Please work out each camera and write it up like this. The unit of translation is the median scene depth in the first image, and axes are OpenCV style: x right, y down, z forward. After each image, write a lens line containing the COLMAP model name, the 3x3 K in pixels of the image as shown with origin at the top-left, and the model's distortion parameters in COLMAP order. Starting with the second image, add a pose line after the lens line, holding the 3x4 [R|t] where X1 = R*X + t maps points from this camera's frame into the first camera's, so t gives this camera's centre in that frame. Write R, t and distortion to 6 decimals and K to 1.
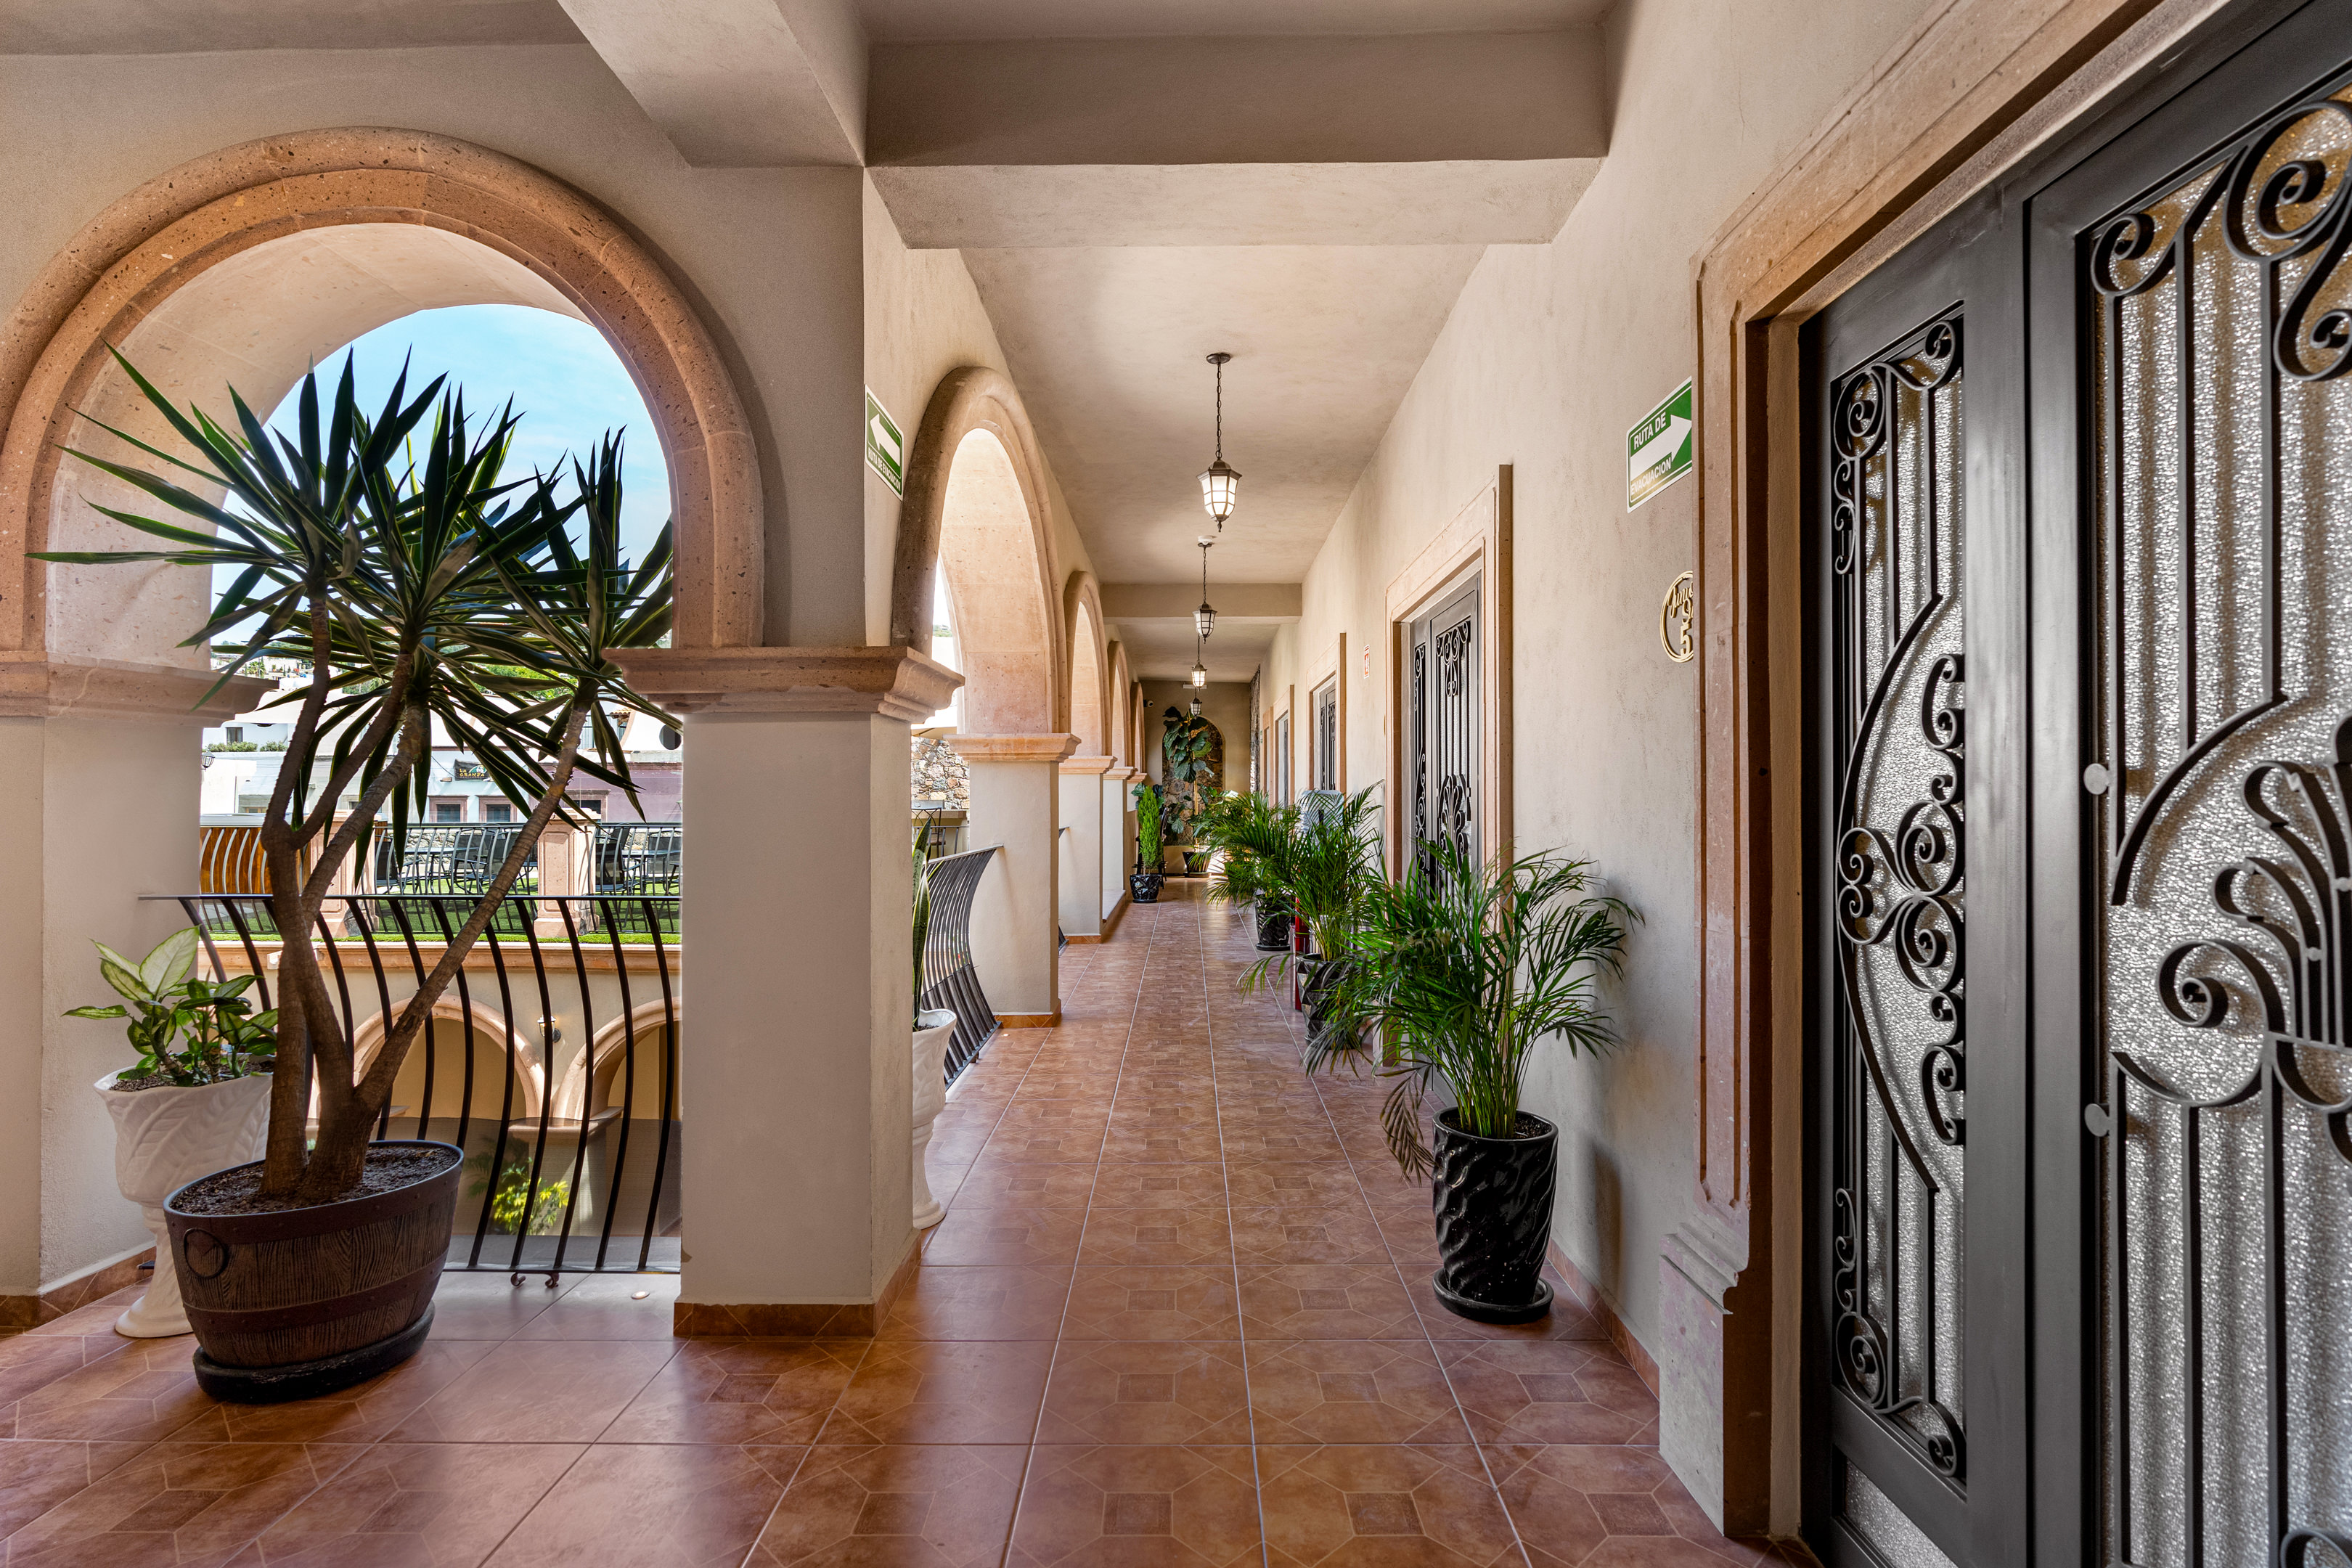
lens RADIAL K [[1122.9, 0, 1176.0], [0, 1122.9, 784.0], [0, 0, 1]] dist [-0.014774, 0.005044]
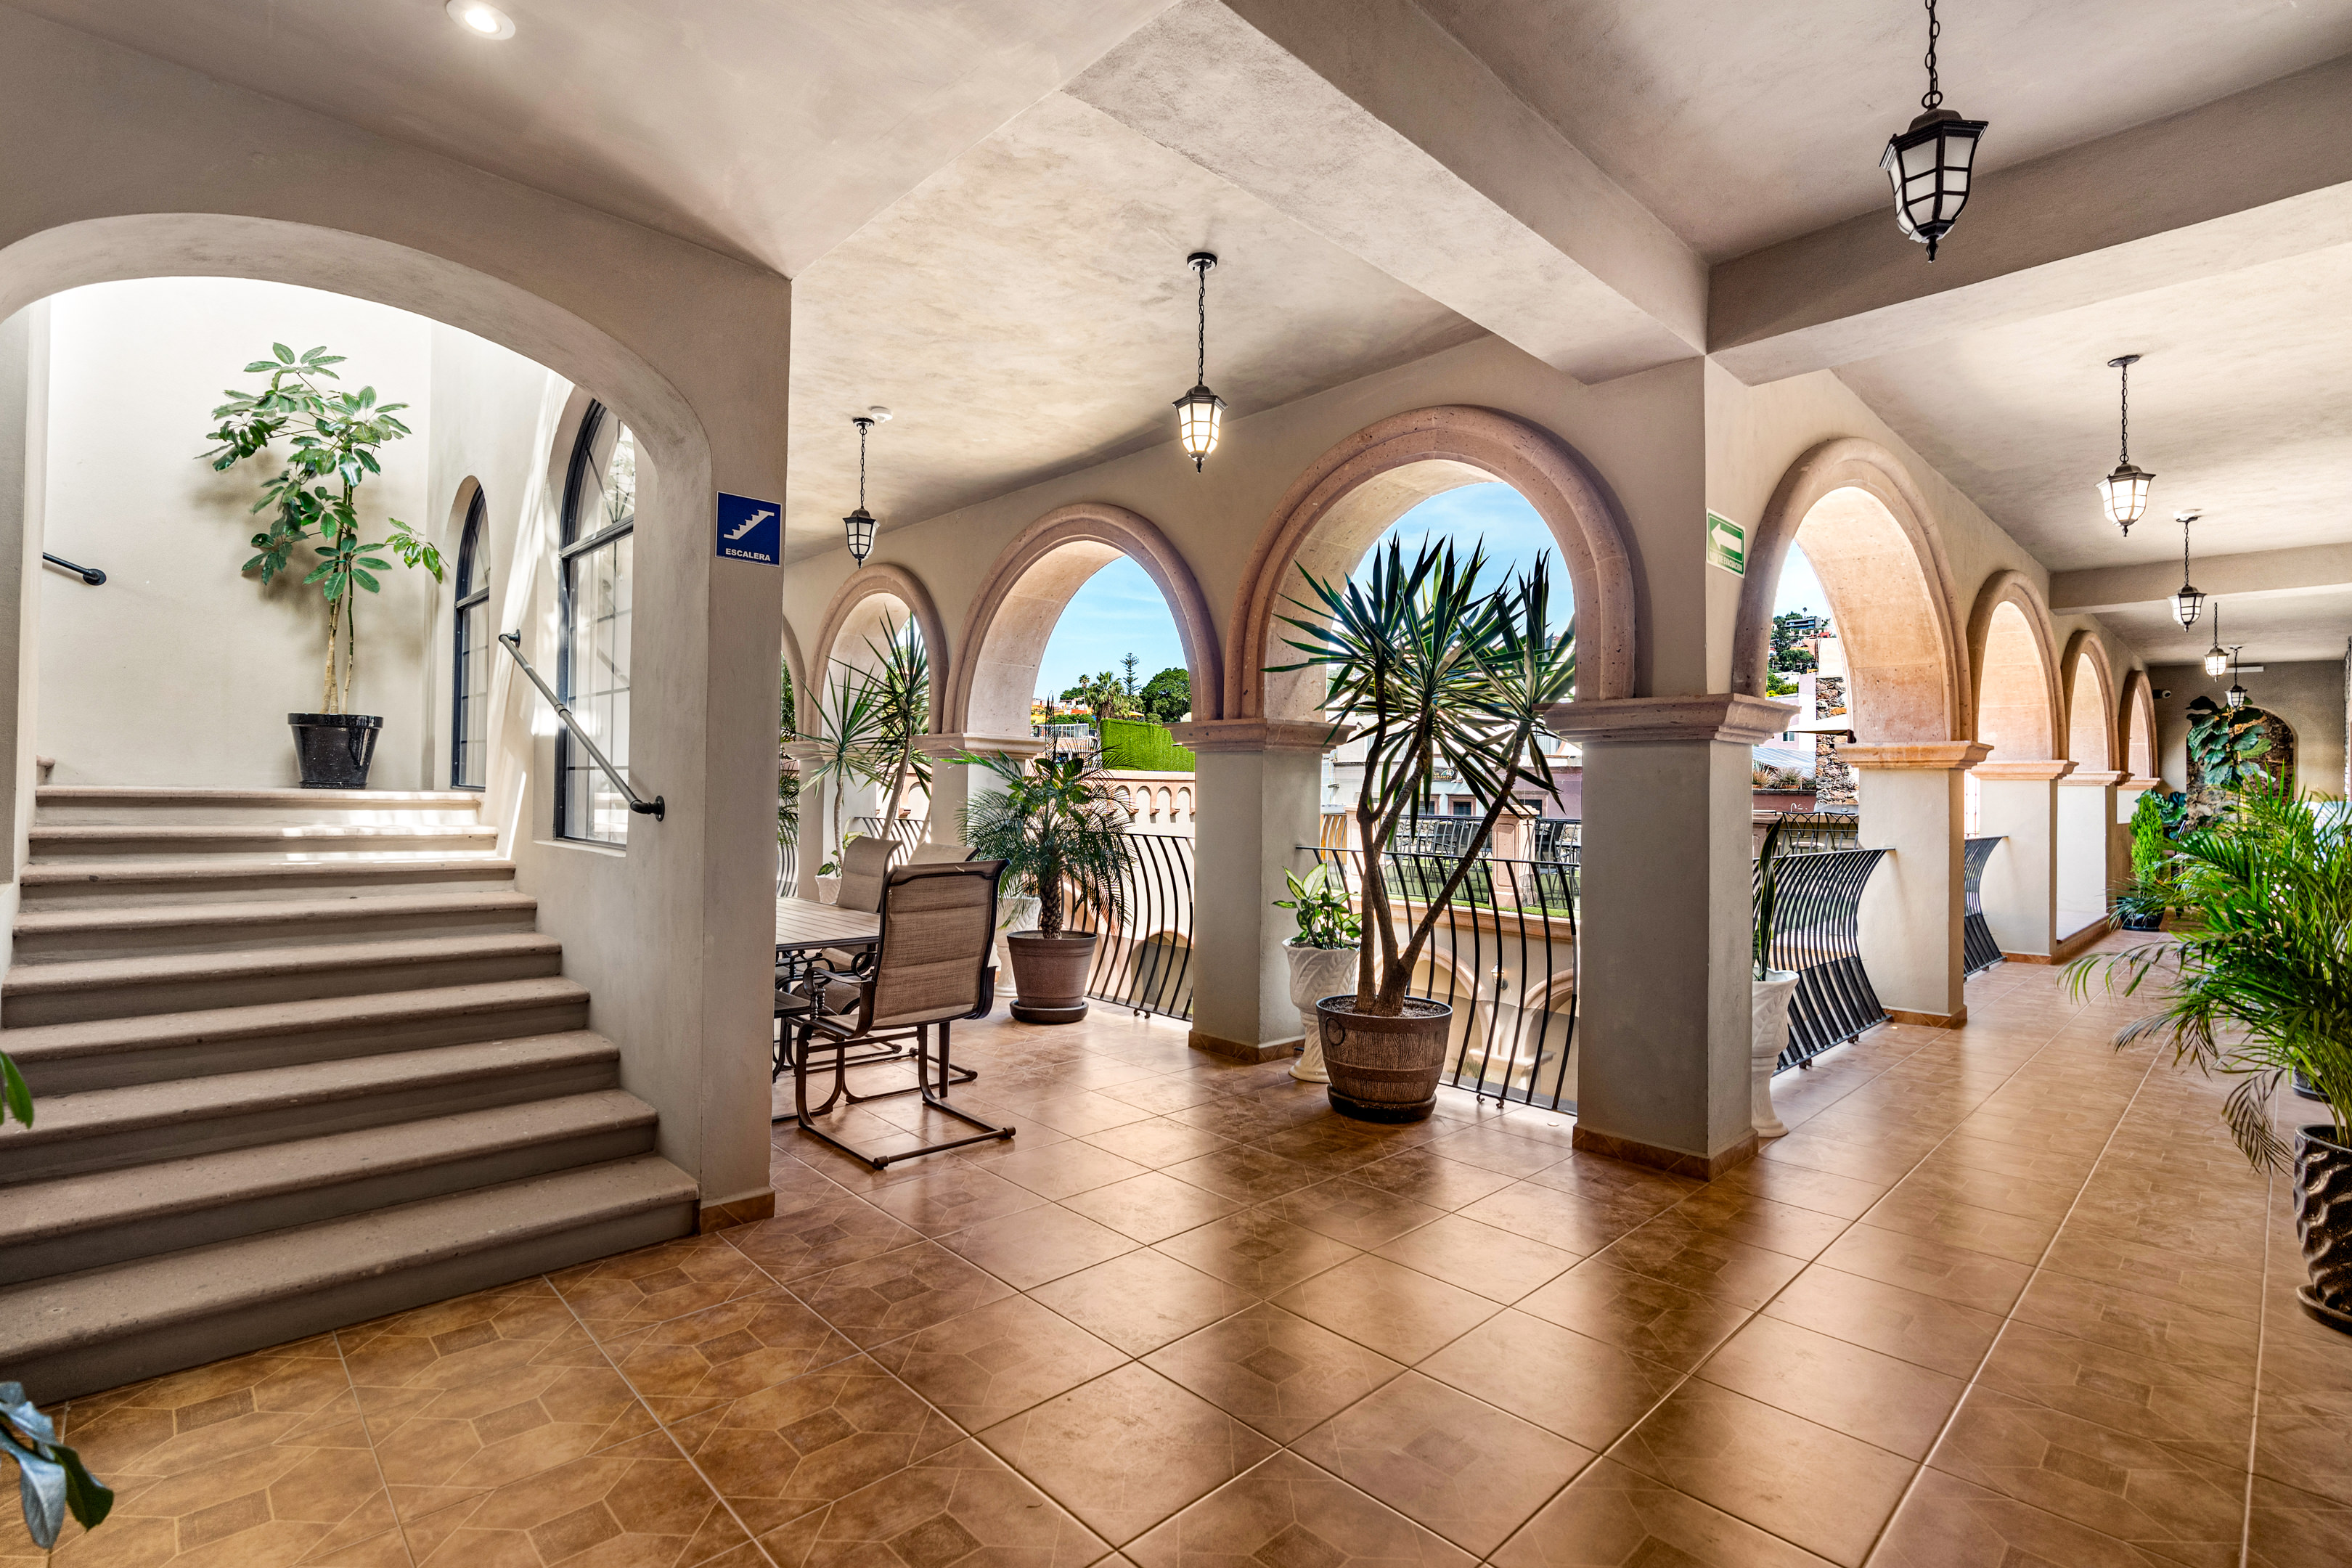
lens RADIAL K [[1059.4, 0, 1179.3], [0, 1059.4, 777.8], [0, 0, 1]] dist [-0.003681, 0.000827]
pose [[0.692690, 0.002280, -0.721231, 0.200054], [-0.007856, 0.999960, -0.004384, -0.003695], [0.721192, 0.008703, 0.692680, -0.358831]]
